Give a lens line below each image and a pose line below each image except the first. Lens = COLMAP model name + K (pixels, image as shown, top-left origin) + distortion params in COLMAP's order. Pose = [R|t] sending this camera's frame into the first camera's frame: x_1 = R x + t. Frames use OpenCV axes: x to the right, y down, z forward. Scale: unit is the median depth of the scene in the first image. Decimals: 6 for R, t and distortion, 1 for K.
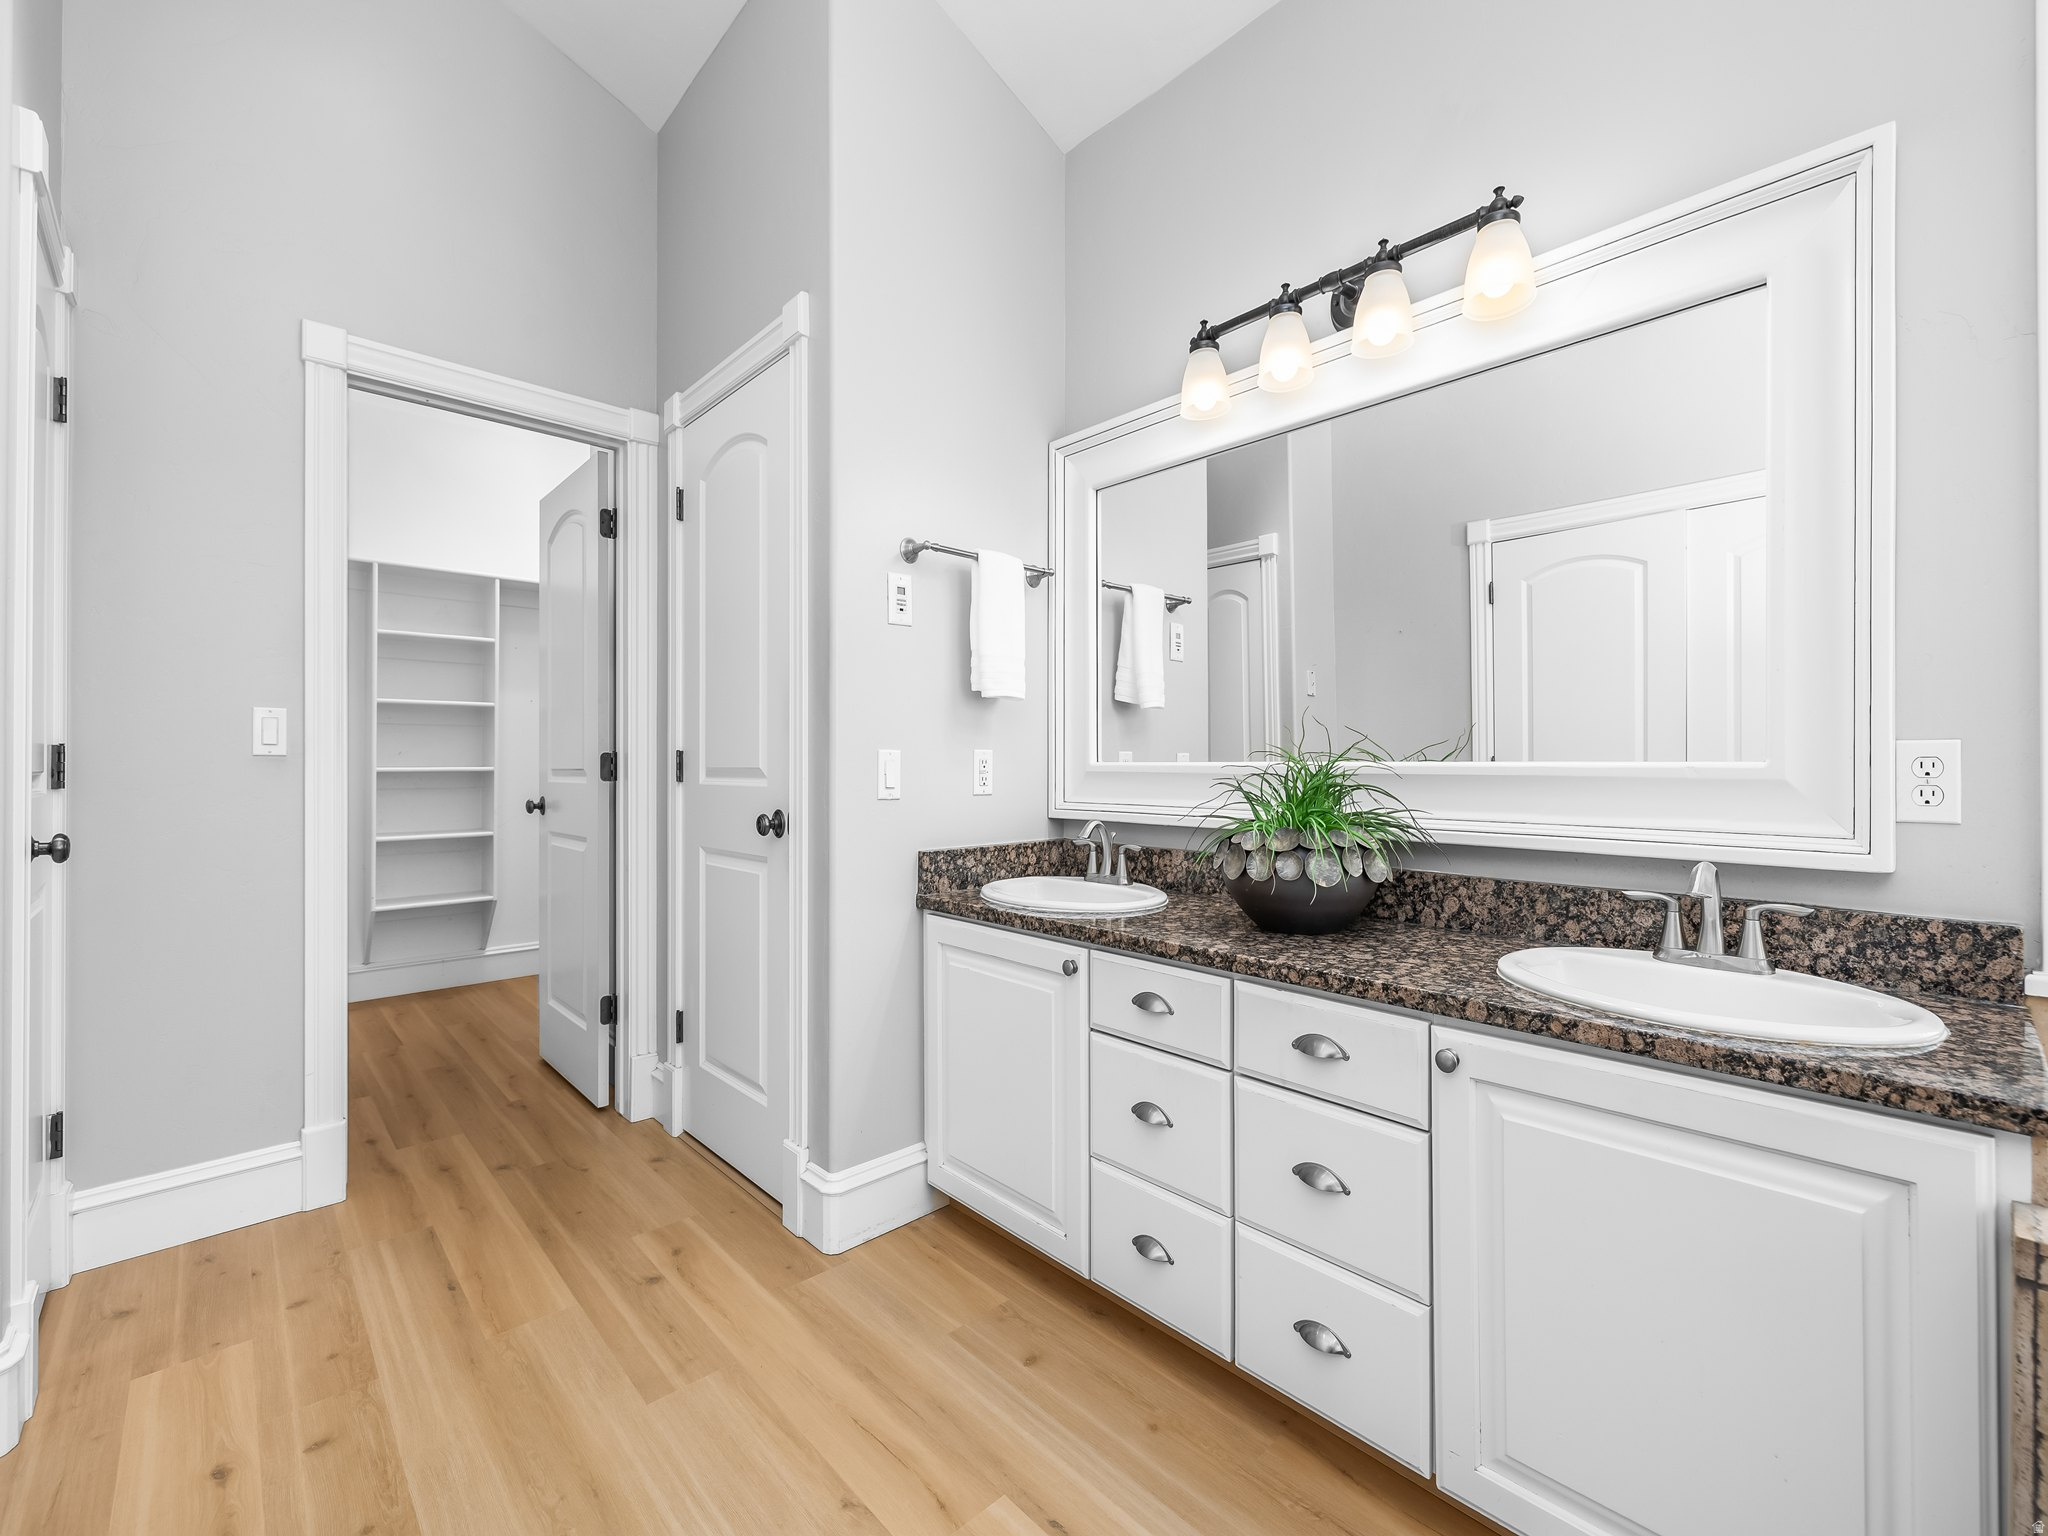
lens RADIAL K [[864.0, 0, 1002.7], [0, 864.0, 767.0], [0, 0, 1]] dist [0.000521, 0.000564]
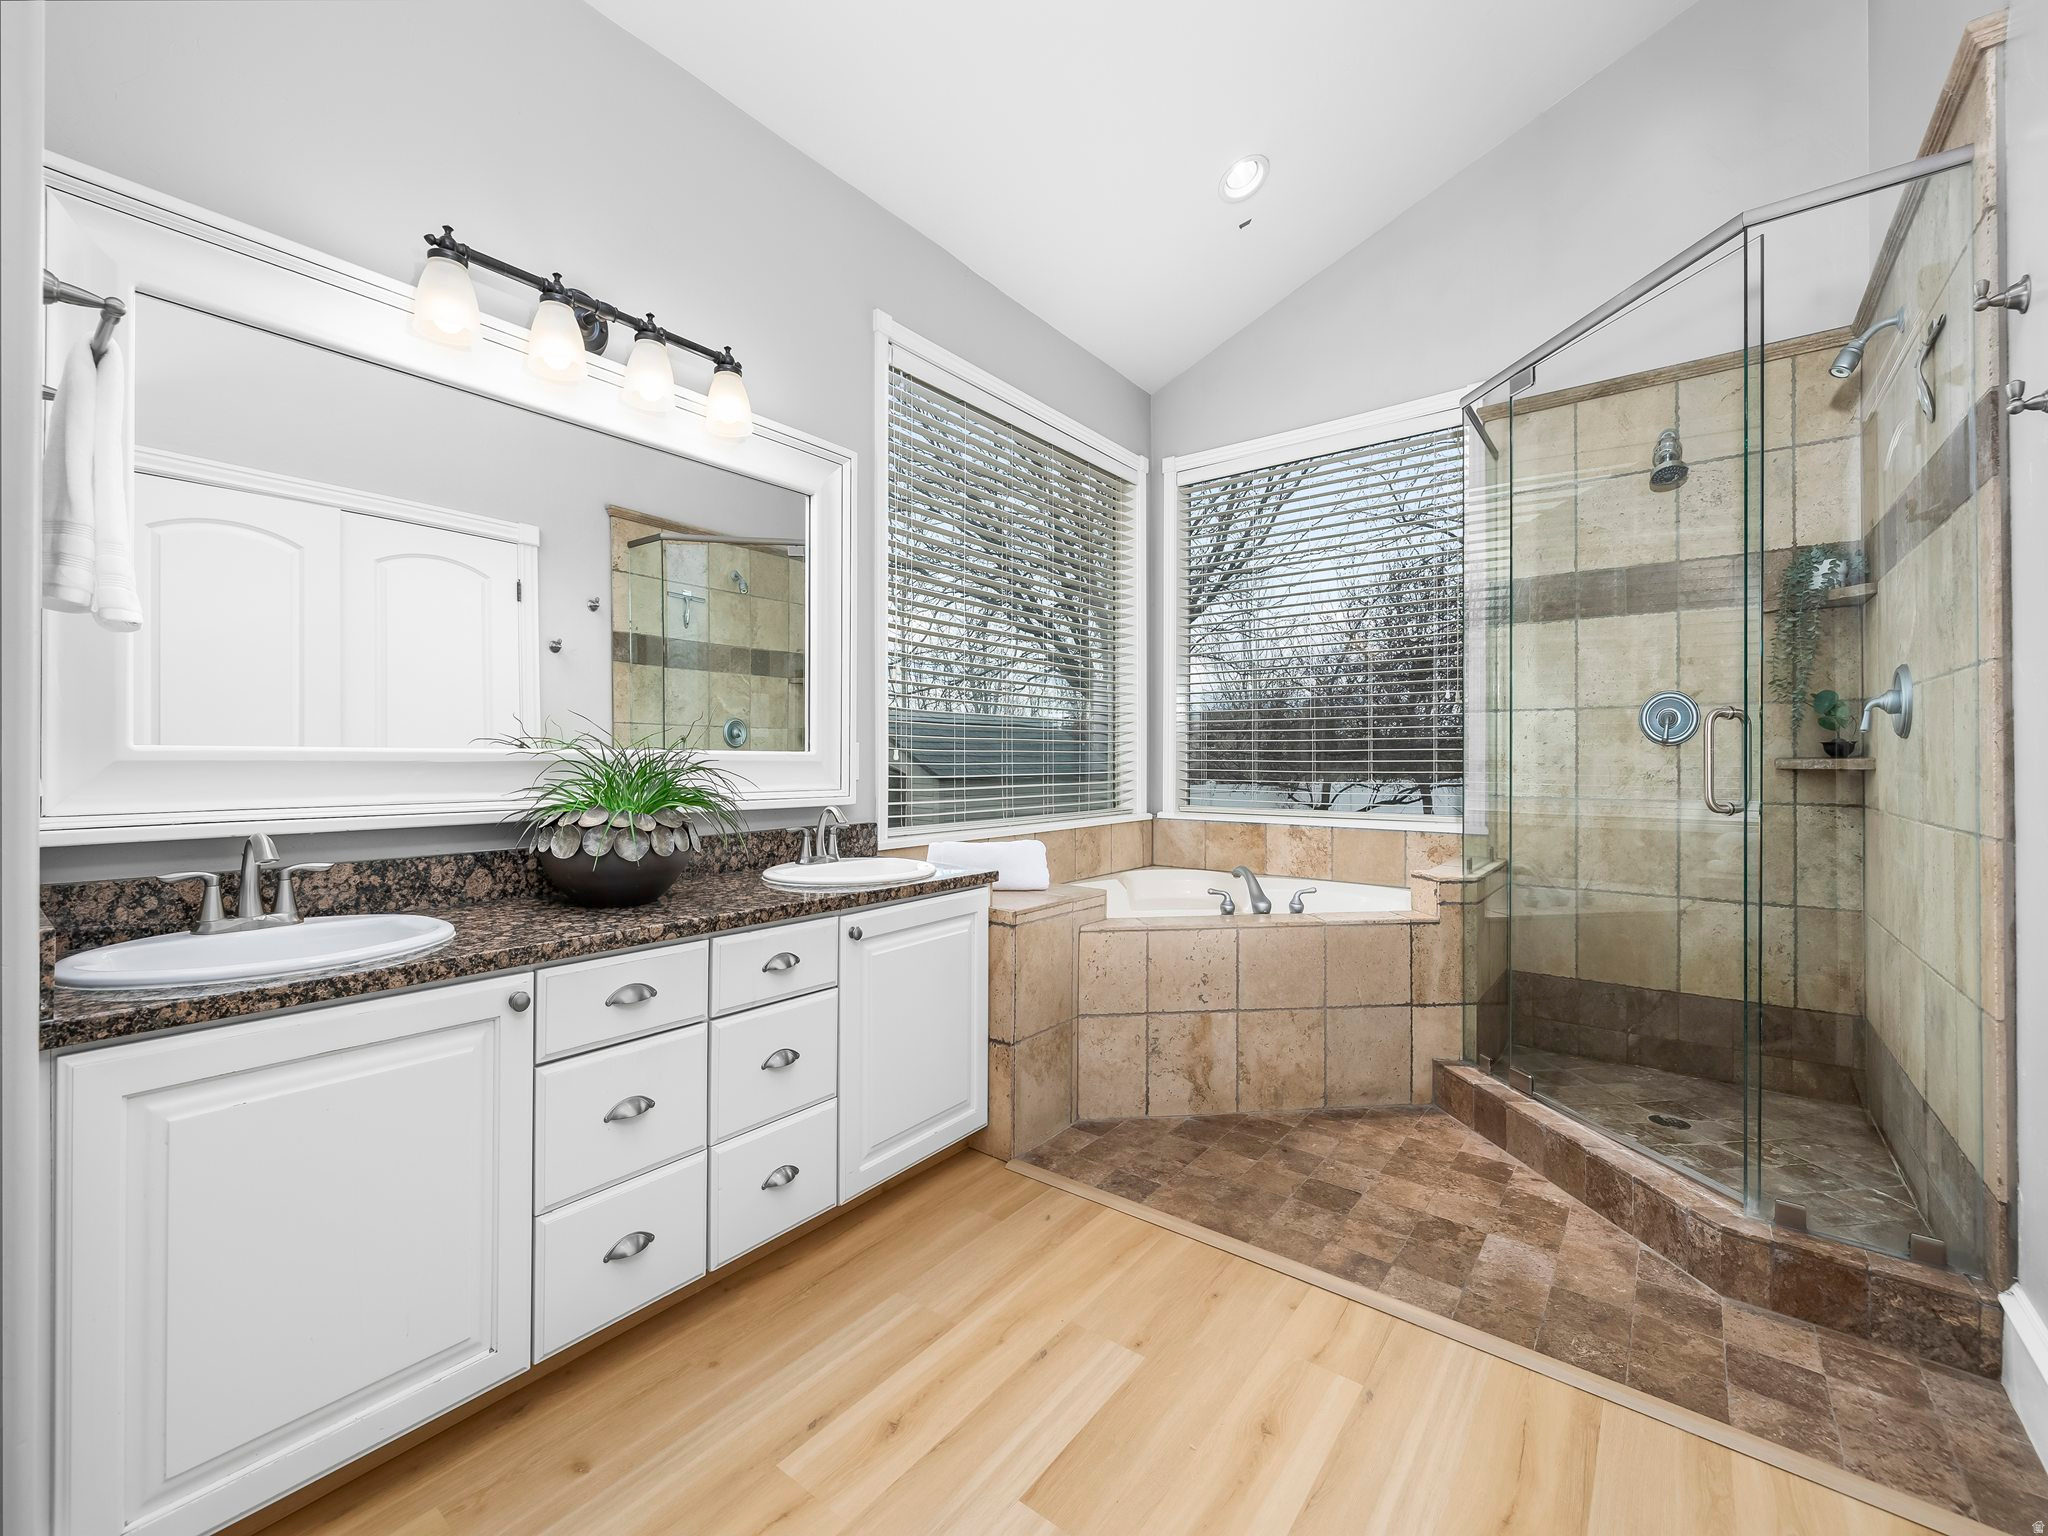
lens RADIAL K [[864.0, 0, 1002.7], [0, 864.0, 767.0], [0, 0, 1]] dist [0.000521, 0.000564]
pose [[-0.164485, -0.011916, 0.986308, -0.870661], [0.000356, 0.999926, 0.012140, 0.003534], [-0.986380, 0.002348, -0.164469, 0.755583]]
